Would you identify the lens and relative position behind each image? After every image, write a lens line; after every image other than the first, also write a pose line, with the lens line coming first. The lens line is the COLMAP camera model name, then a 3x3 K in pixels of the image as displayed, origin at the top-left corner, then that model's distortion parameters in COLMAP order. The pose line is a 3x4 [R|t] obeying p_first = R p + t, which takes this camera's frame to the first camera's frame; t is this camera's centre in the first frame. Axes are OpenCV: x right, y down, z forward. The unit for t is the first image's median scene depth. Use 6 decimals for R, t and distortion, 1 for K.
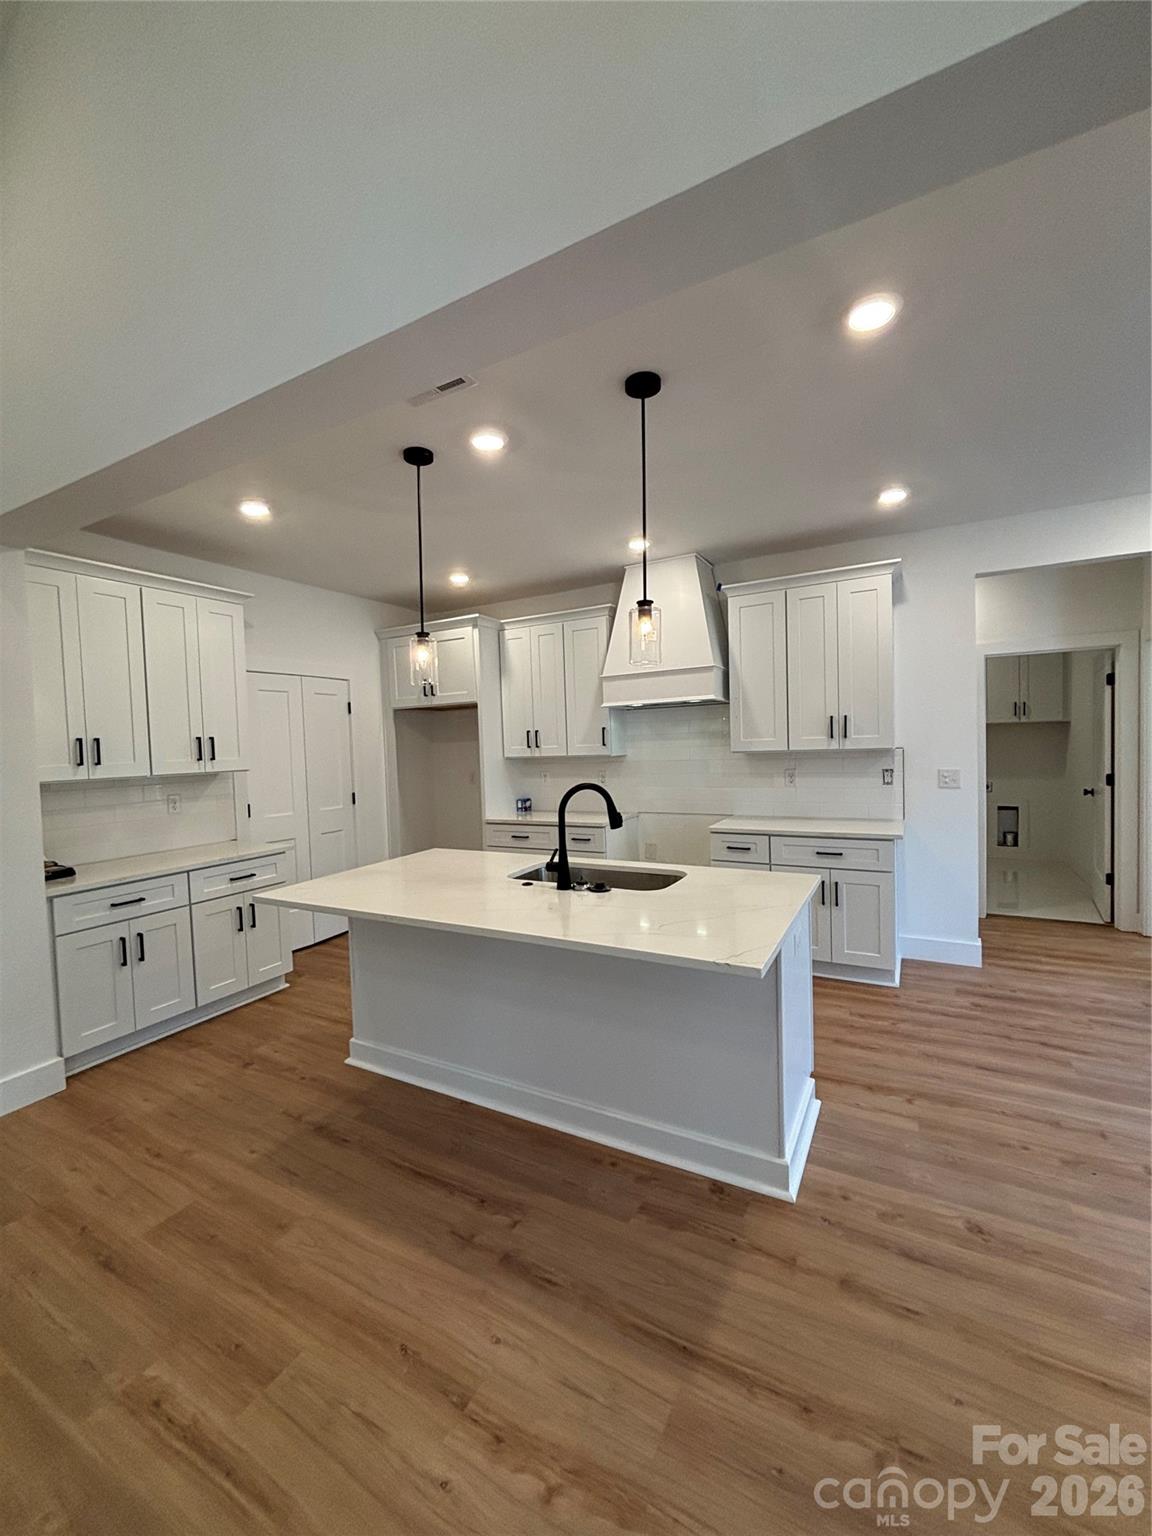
lens RADIAL K [[622.5, 0, 576.0], [0, 622.5, 768.0], [0, 0, 1]] dist [-0.001294, -0.000094]
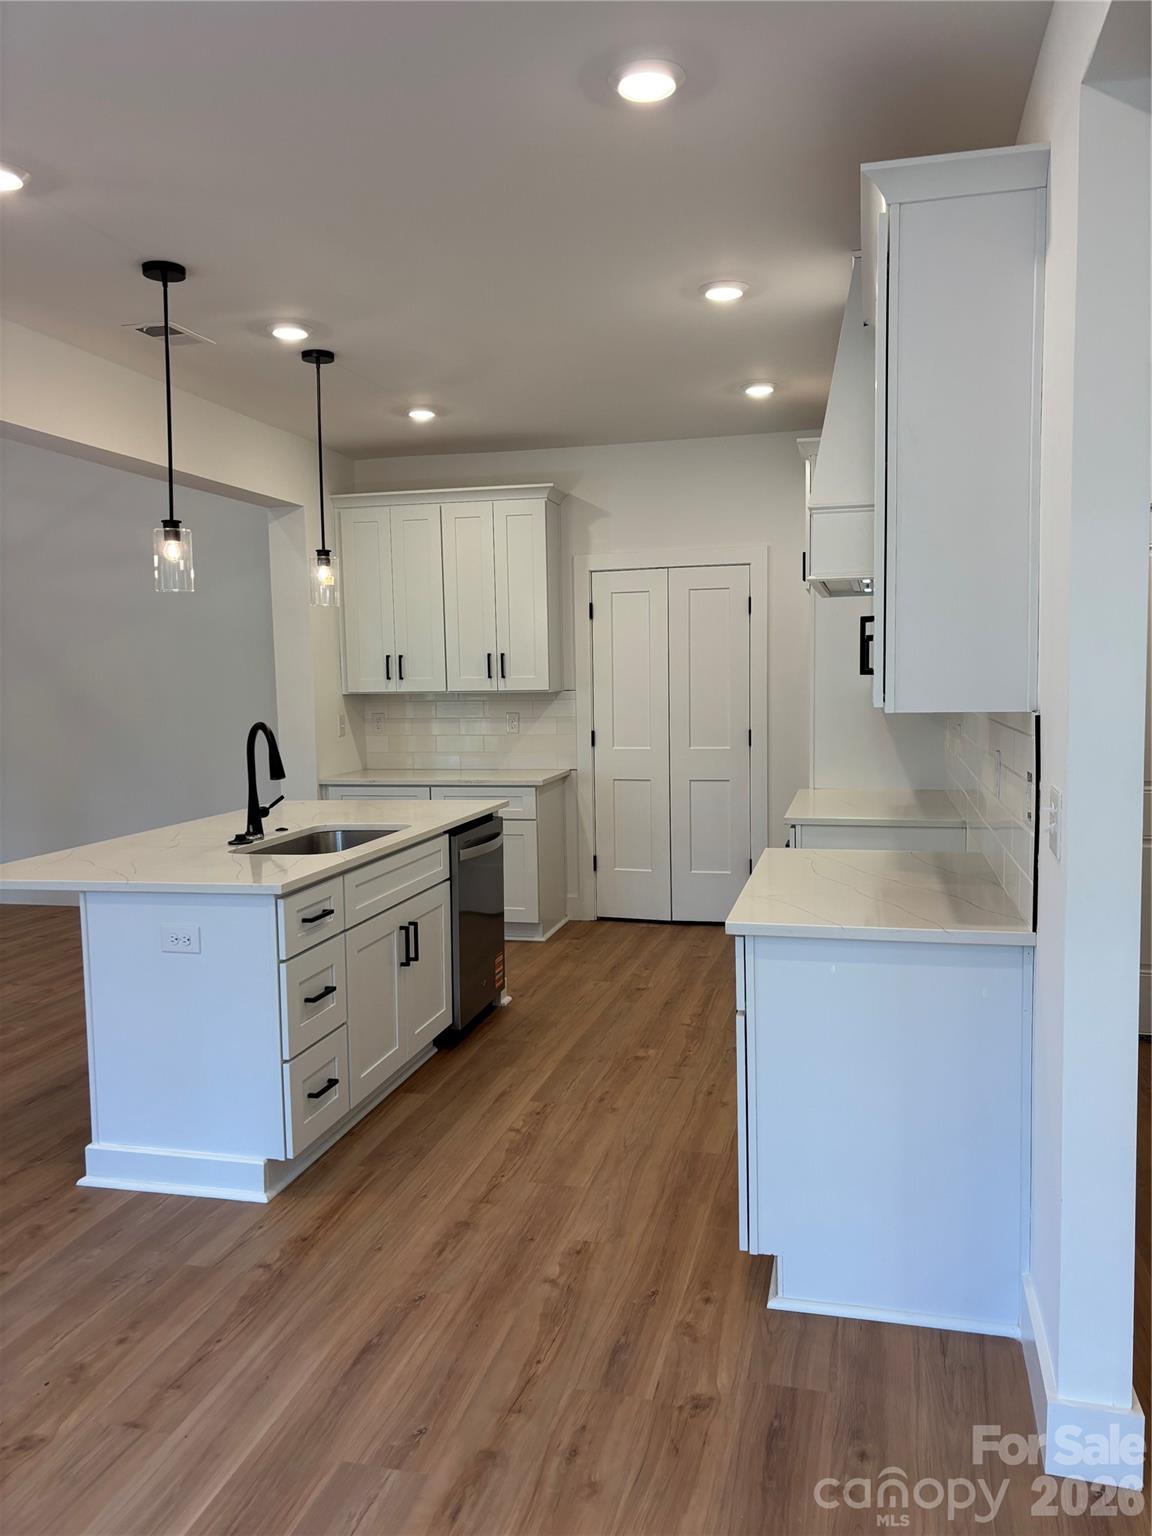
lens RADIAL K [[1165.2, 0, 576.0], [0, 1165.2, 768.0], [0, 0, 1]] dist [0.083131, -0.096431]
pose [[0.249990, 0.107965, -0.962210, 1.420876], [-0.027919, 0.994154, 0.104296, -0.079332], [0.967846, 0.000791, 0.251543, 0.837531]]
